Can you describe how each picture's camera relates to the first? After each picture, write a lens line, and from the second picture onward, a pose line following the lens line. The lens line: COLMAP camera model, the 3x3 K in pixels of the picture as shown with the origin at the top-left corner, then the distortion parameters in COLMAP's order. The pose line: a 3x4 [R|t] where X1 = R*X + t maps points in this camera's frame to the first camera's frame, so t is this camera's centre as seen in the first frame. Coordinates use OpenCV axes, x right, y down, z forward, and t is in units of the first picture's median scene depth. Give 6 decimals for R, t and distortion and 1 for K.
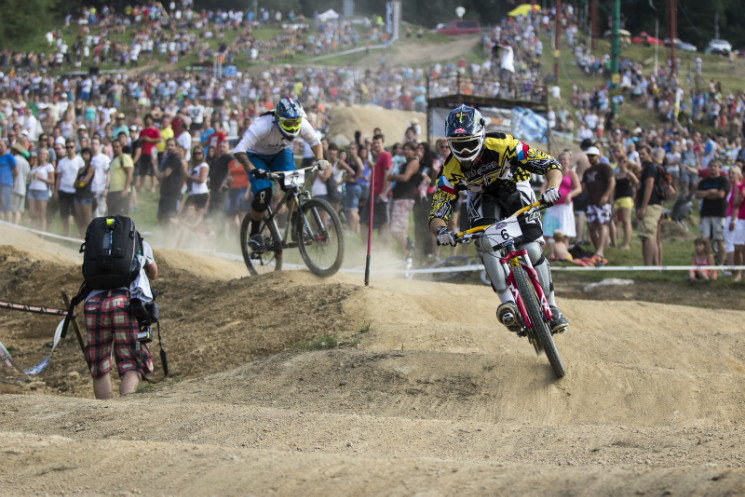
lens RADIAL K [[1509.4, 0, 372.7], [0, 1509.4, 248.4], [0, 0, 1]] dist [0.033774, 0.000000]
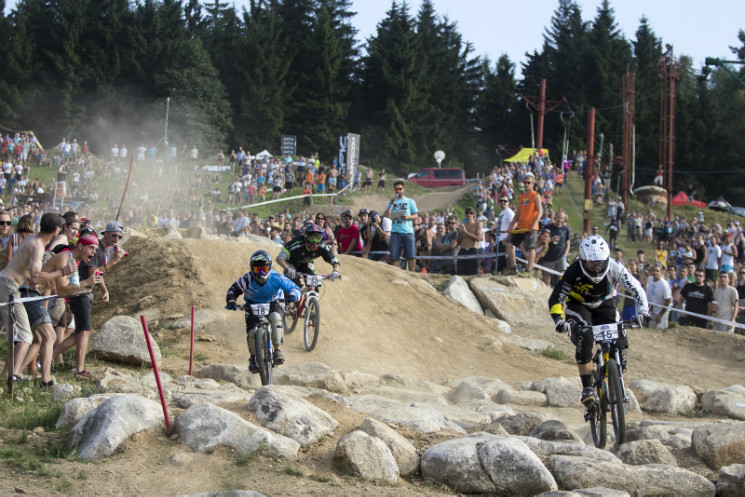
lens RADIAL K [[1509.4, 0, 373.1], [0, 1509.4, 247.8], [0, 0, 1]] dist [0.033774, 0.000000]
pose [[0.999466, 0.020220, 0.025654, 0.008090], [-0.016875, 0.992077, -0.124492, -0.020274], [-0.027967, 0.123993, 0.991889, 0.277354]]
